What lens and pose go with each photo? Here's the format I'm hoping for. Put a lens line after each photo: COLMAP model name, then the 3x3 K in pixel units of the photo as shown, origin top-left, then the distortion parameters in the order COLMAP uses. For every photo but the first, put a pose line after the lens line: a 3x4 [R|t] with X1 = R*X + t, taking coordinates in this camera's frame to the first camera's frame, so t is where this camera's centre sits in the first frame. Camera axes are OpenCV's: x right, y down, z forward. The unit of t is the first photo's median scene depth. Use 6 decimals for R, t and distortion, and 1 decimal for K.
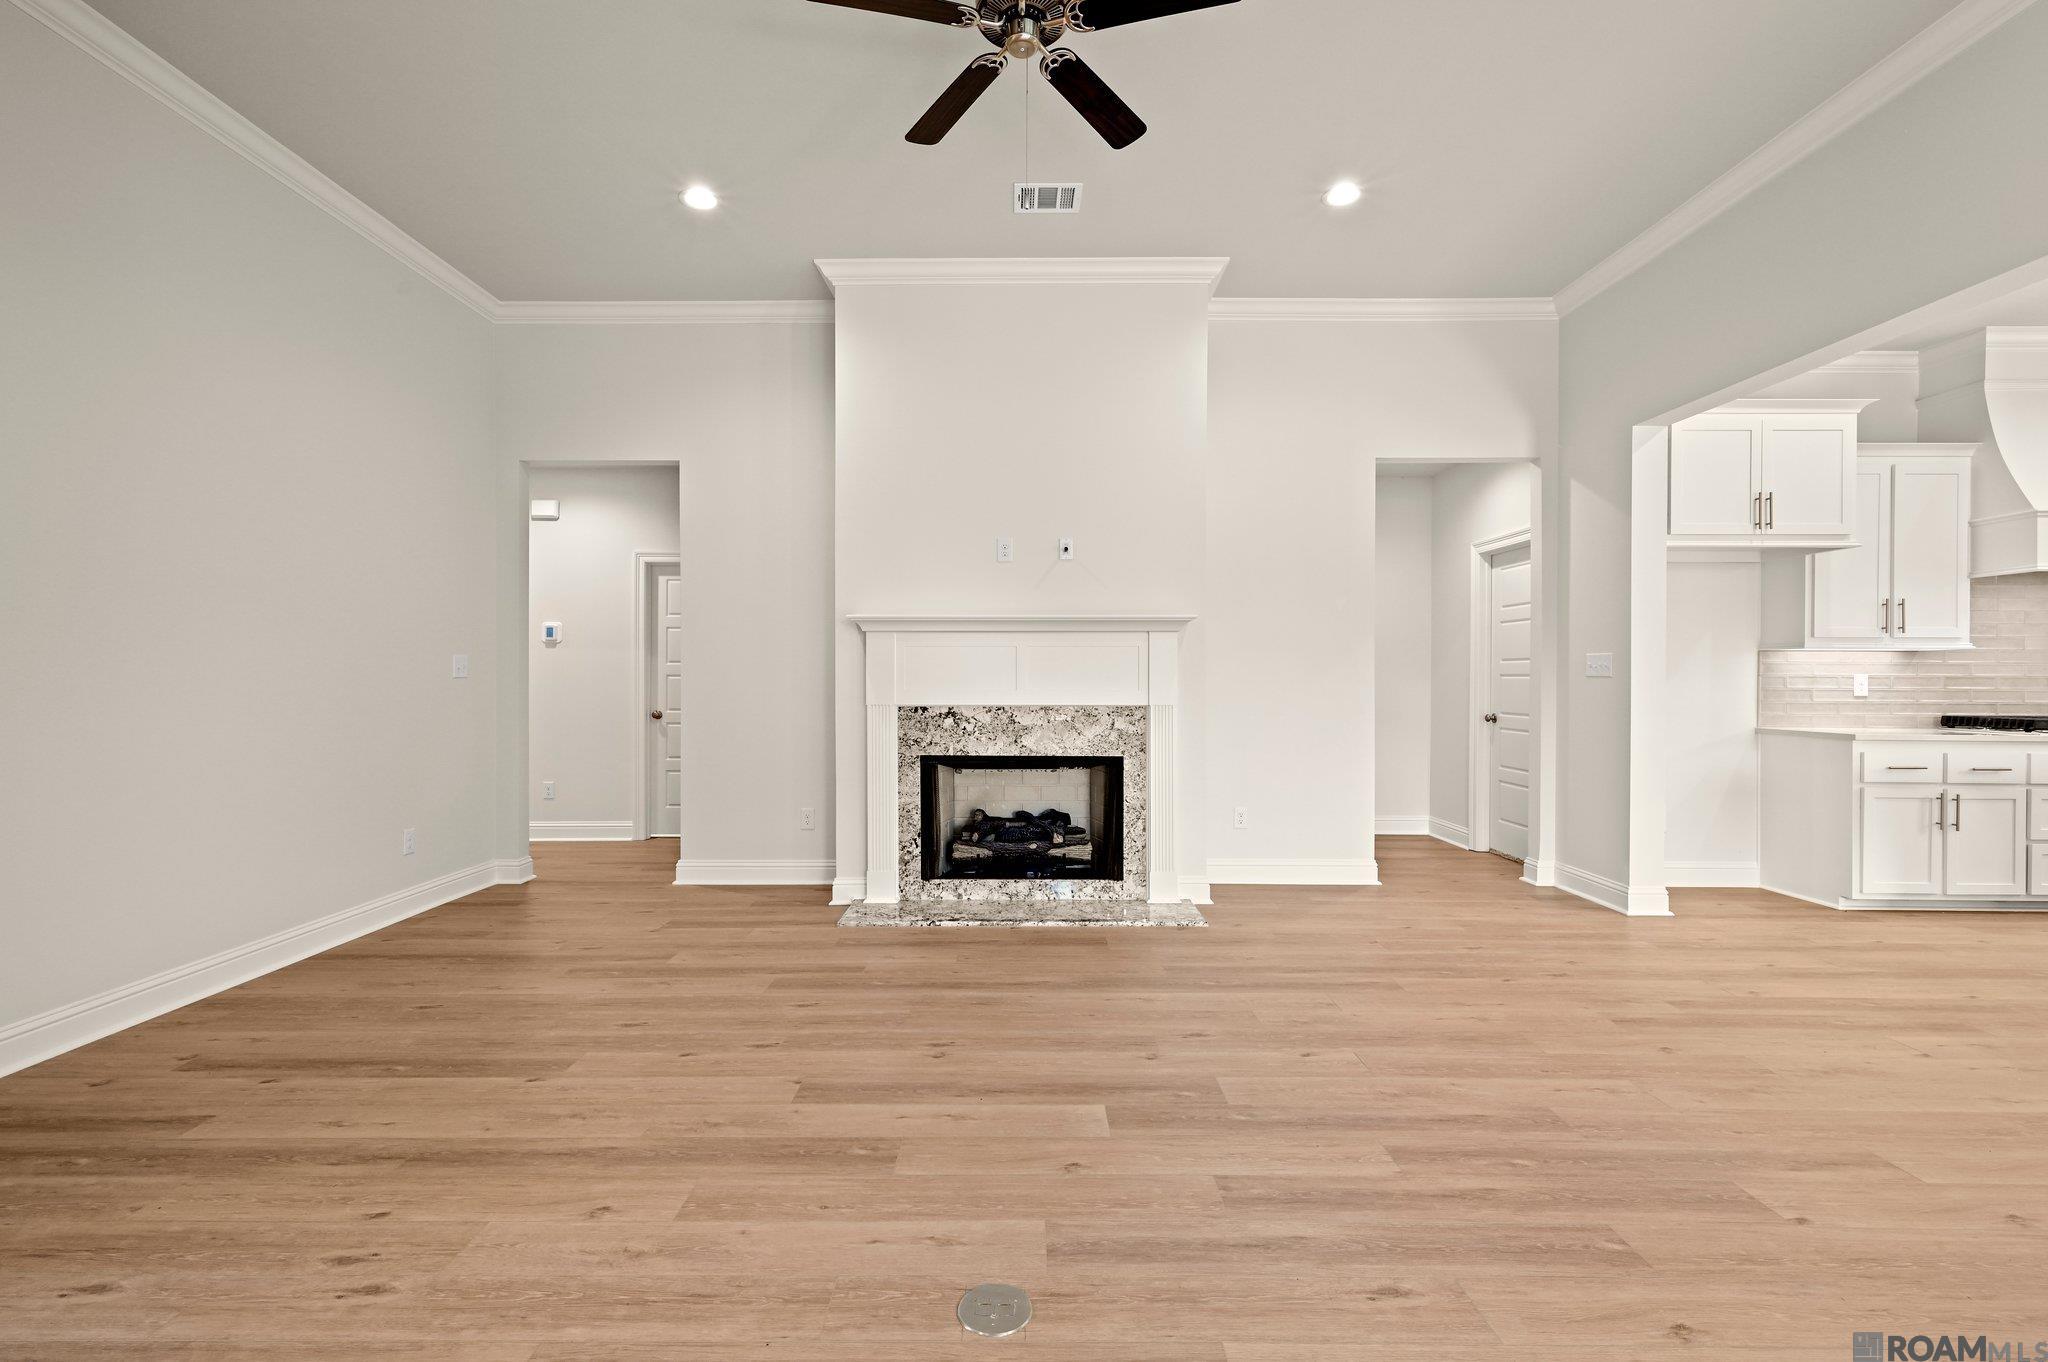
lens RADIAL K [[919.9, 0, 1001.1], [0, 919.9, 686.0], [0, 0, 1]] dist [0.000479, 0.000348]
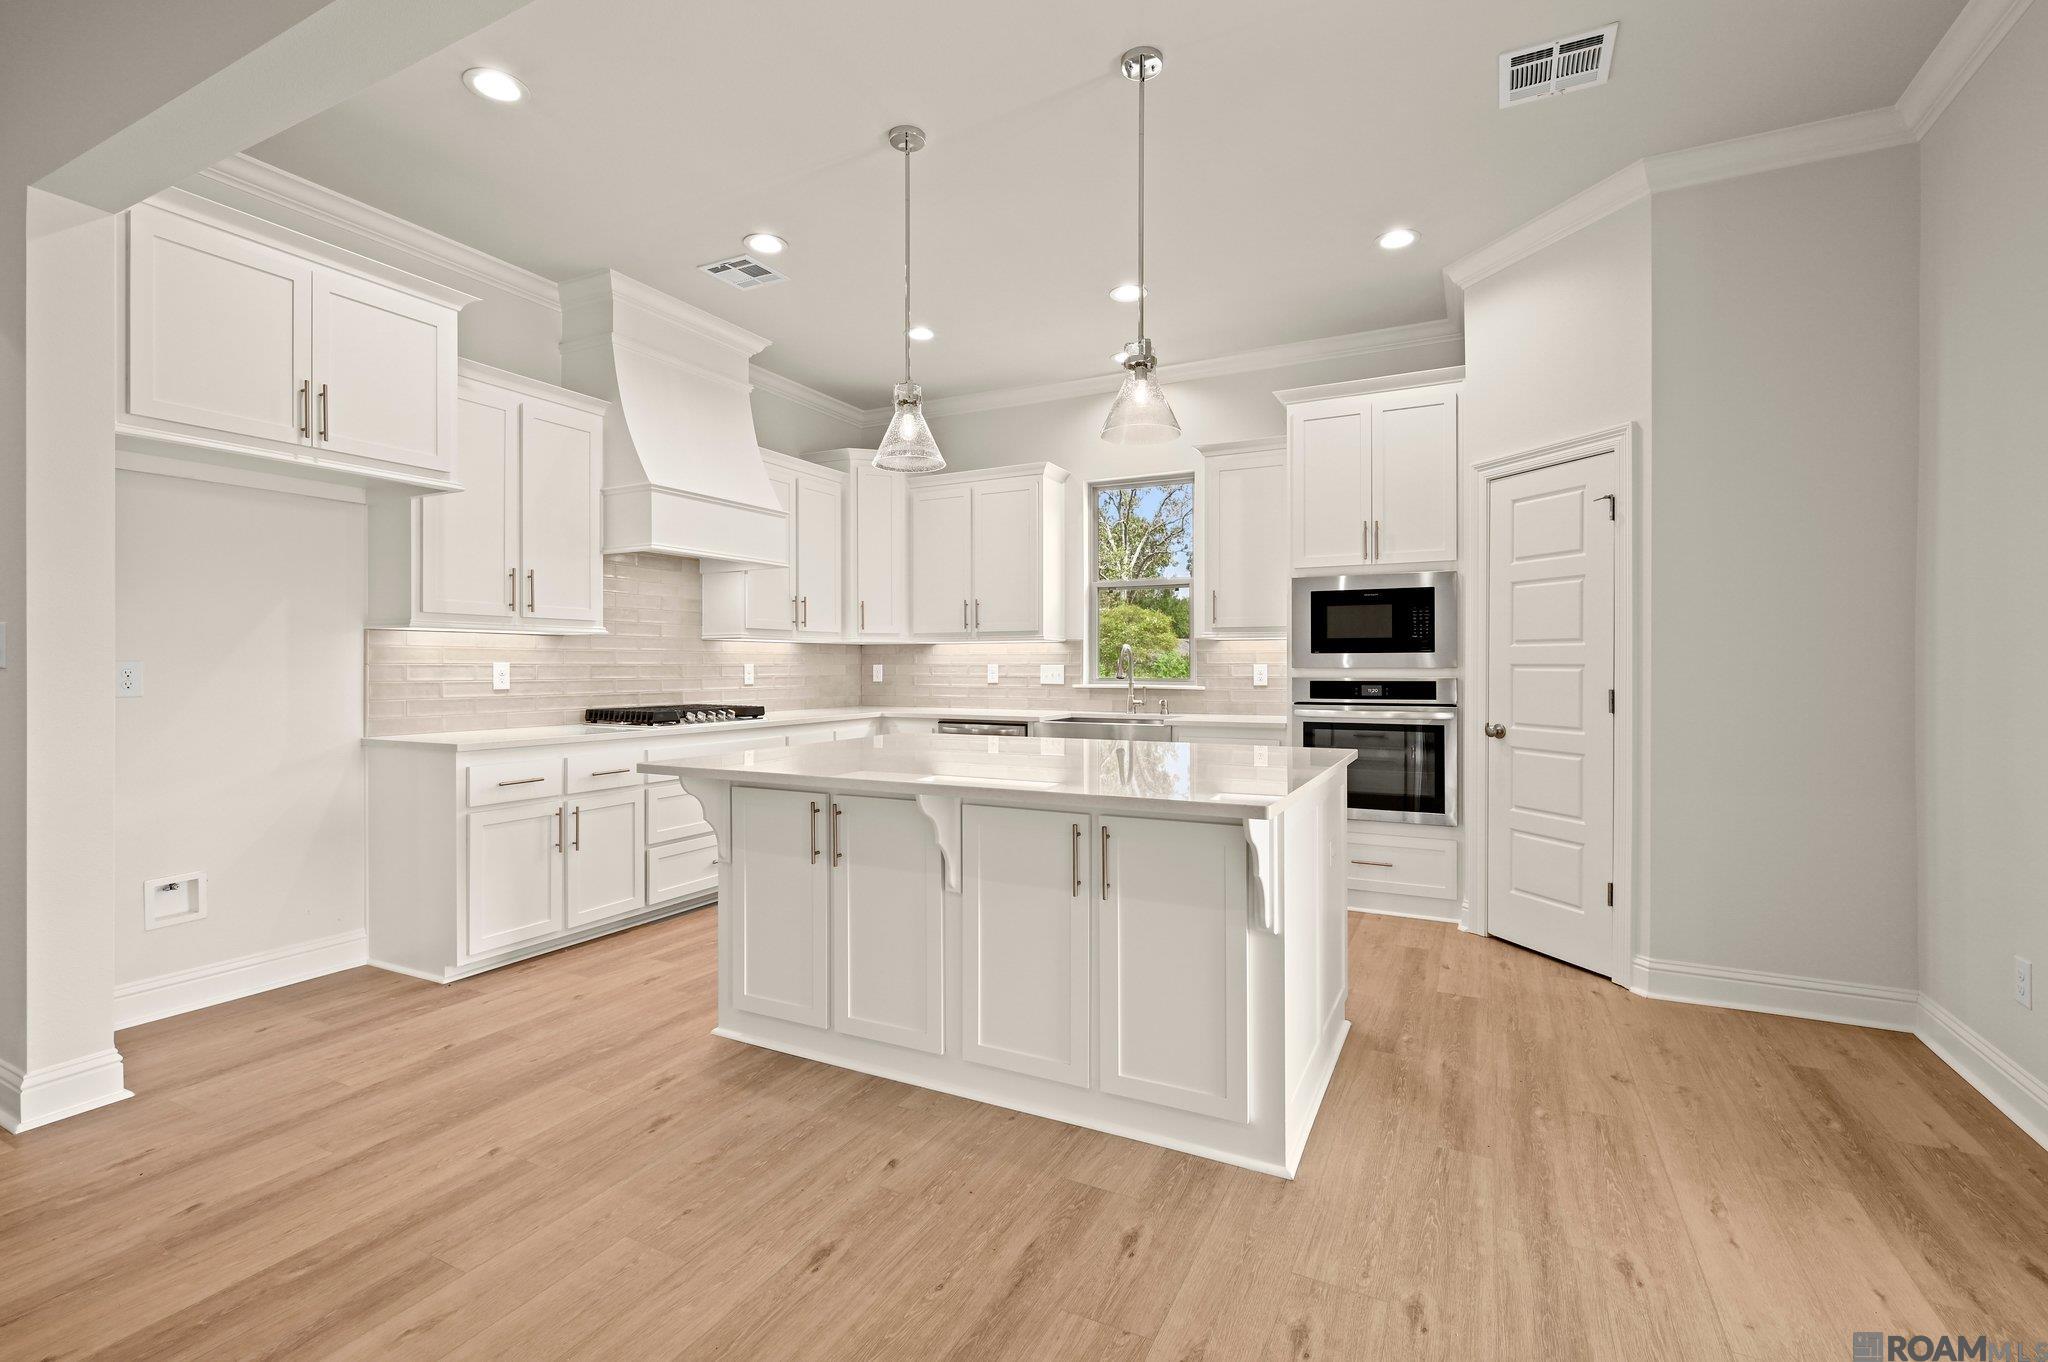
lens RADIAL K [[919.9, 0, 1013.8], [0, 919.9, 667.7], [0, 0, 1]] dist [0.000479, 0.000348]
pose [[0.449801, -0.006085, 0.893108, 0.441906], [0.008658, 0.999960, 0.002452, -0.006548], [-0.893087, 0.006629, 0.449835, 0.252475]]
